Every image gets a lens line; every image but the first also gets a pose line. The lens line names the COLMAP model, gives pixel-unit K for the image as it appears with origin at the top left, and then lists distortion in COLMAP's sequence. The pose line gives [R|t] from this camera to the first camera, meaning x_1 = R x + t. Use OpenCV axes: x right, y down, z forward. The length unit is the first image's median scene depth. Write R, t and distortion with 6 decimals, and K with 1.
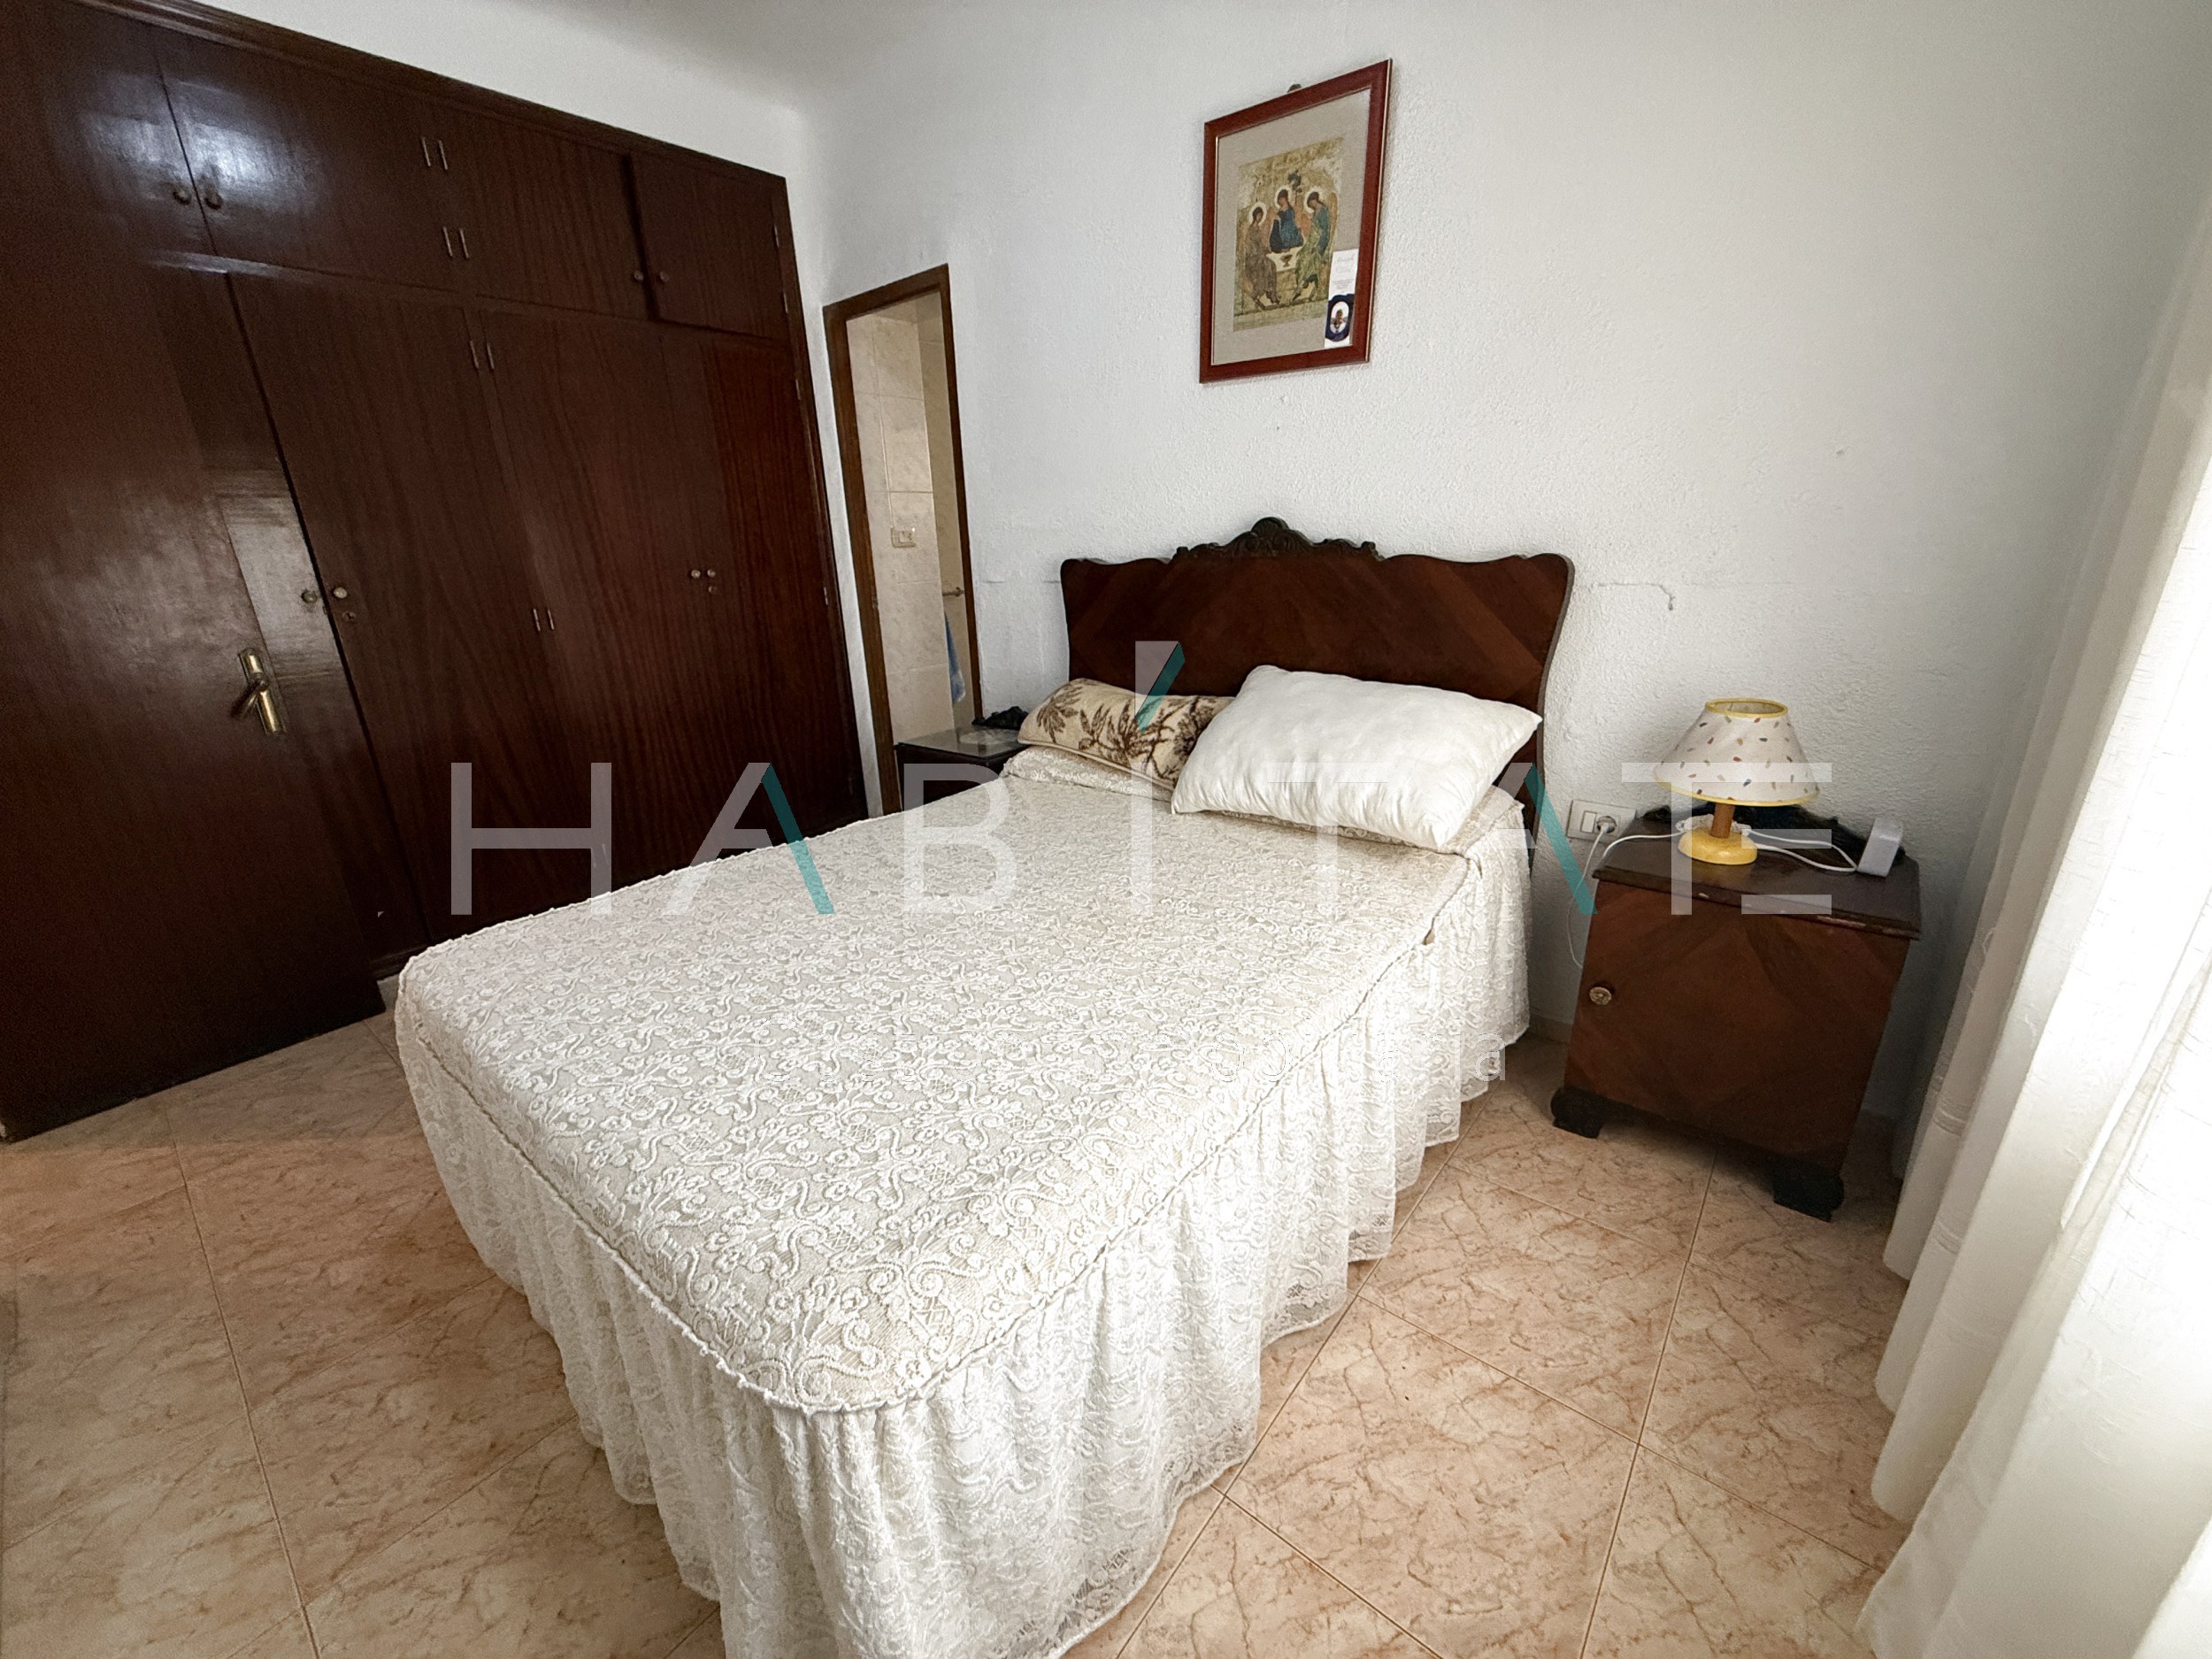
lens RADIAL K [[879.5, 0, 1109.2], [0, 879.5, 839.3], [0, 0, 1]] dist [-0.000735, 0.000177]
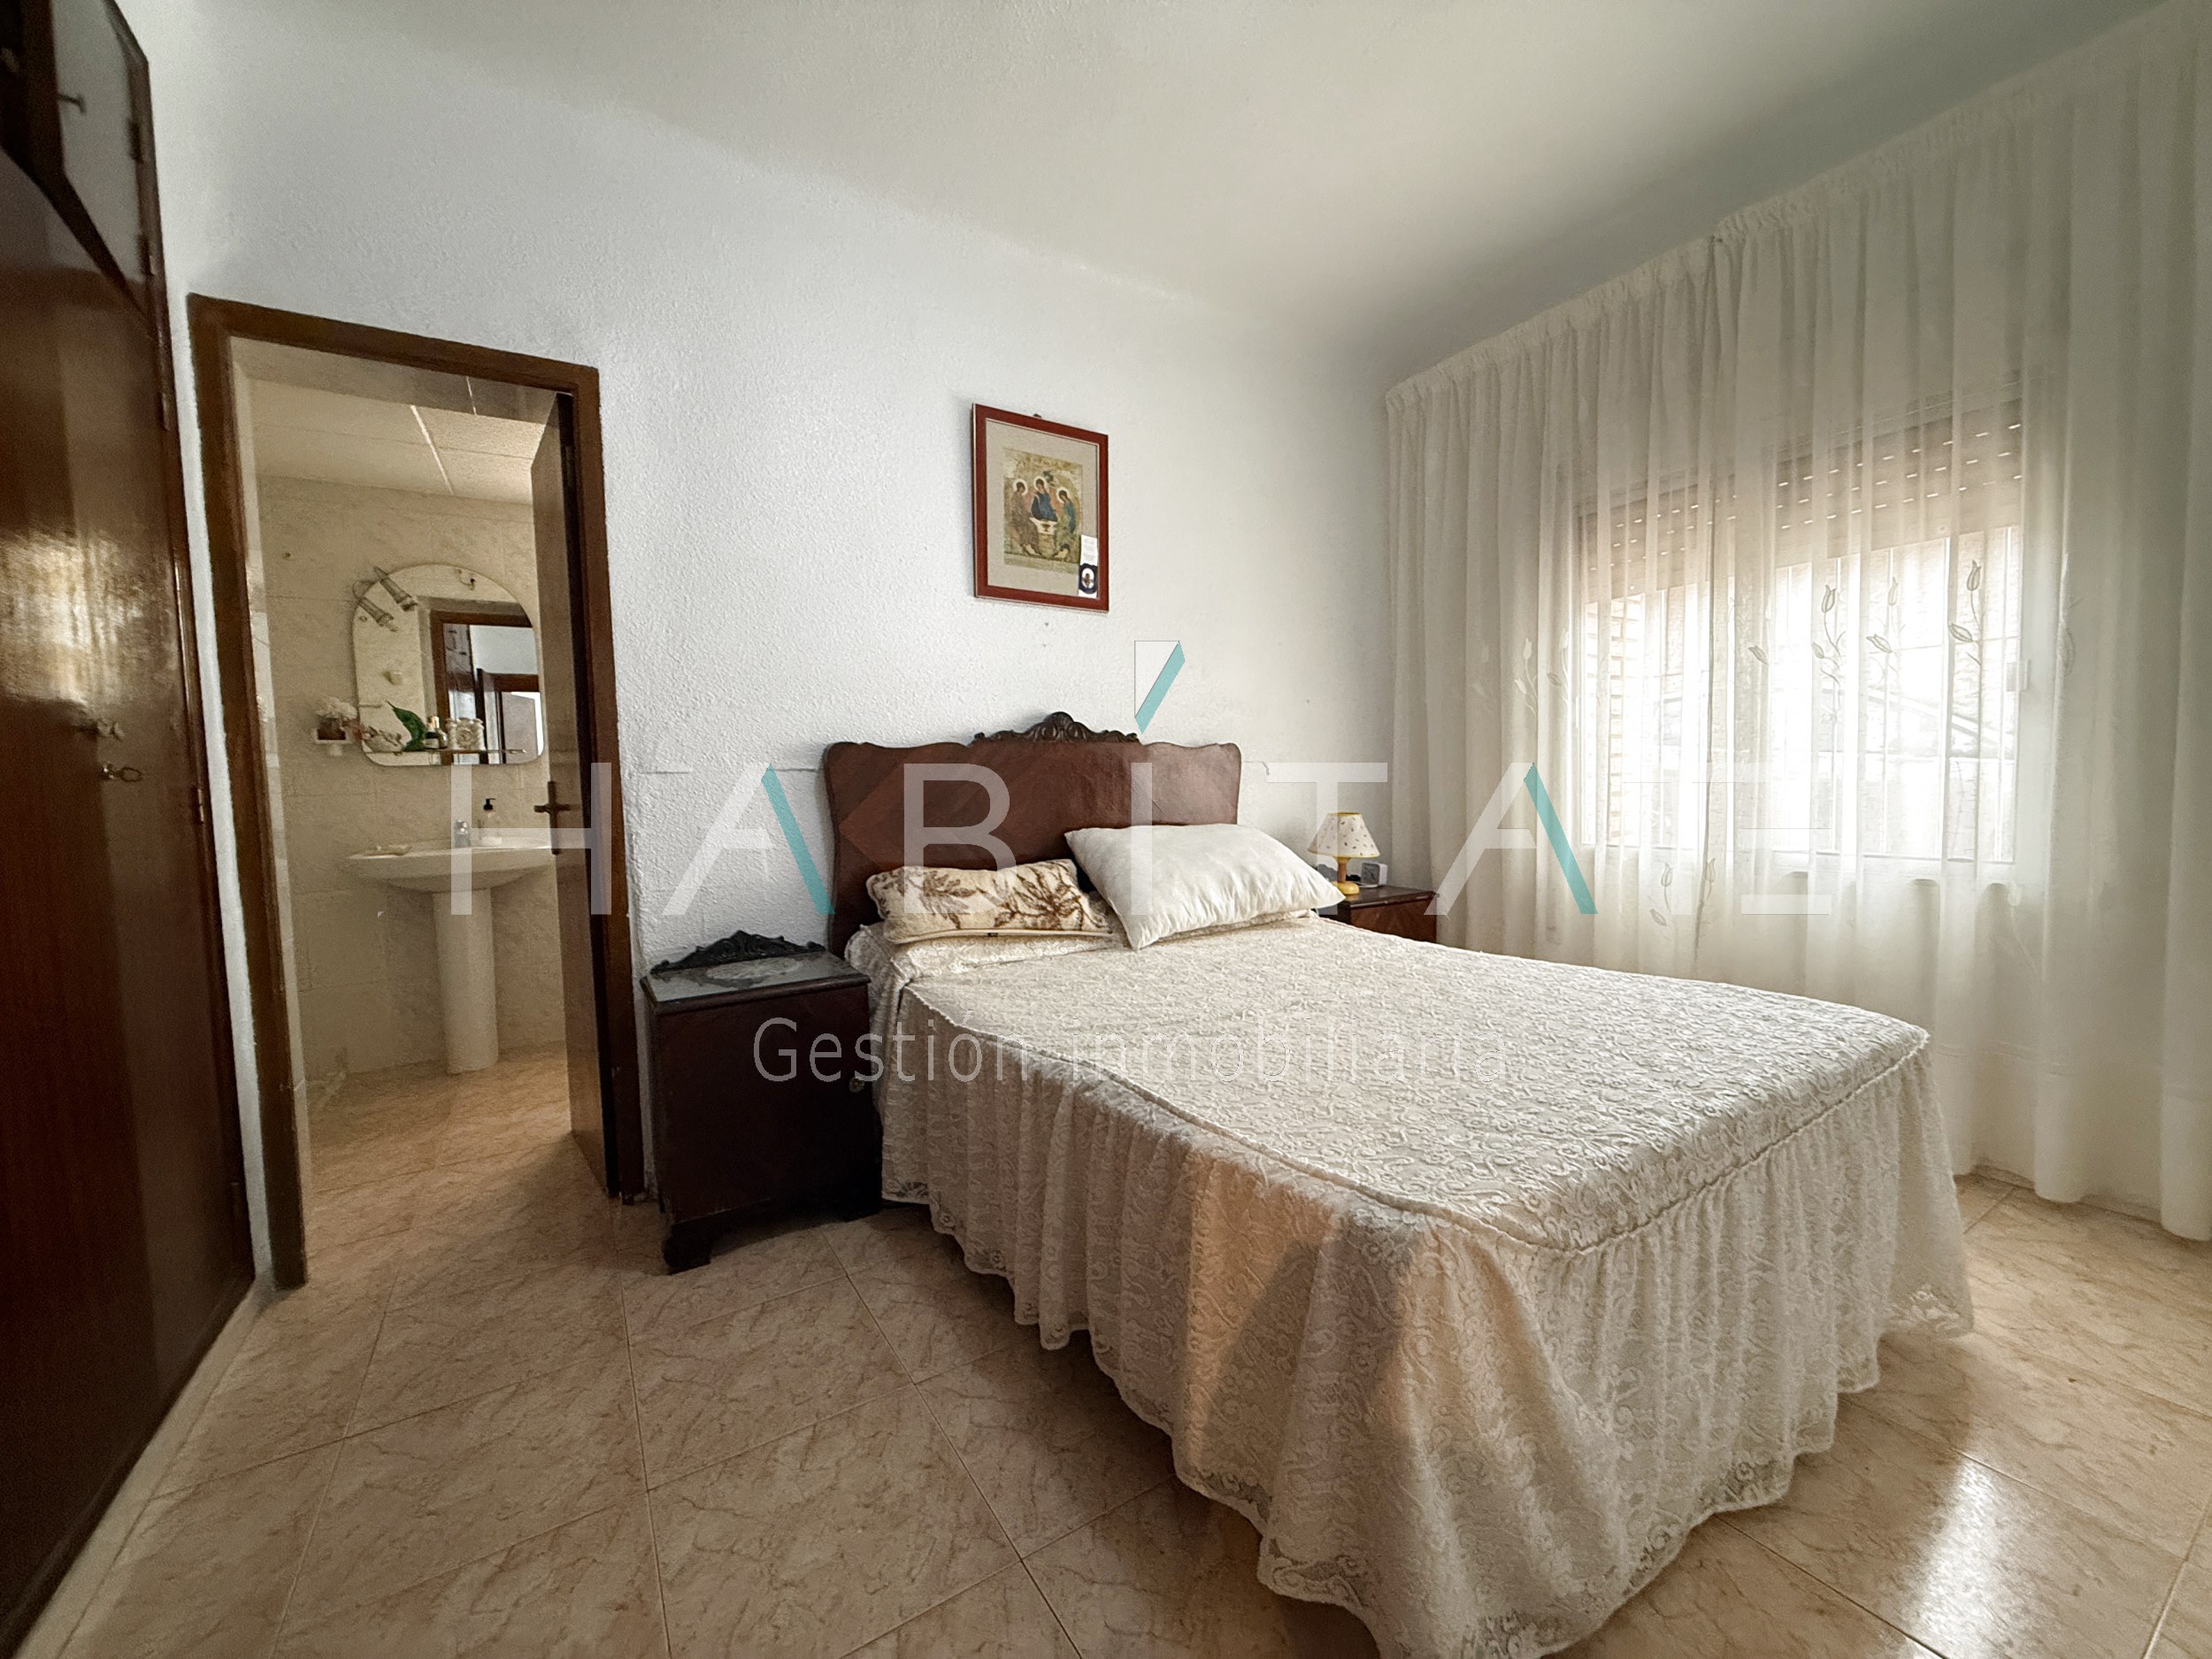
lens RADIAL K [[879.5, 0, 1111.1], [0, 879.5, 837.8], [0, 0, 1]] dist [-0.000735, 0.000177]
pose [[0.315567, -0.035209, 0.948250, -1.020566], [0.325599, 0.942658, -0.073354, -0.095911], [-0.891293, 0.331897, 0.308936, 0.661028]]
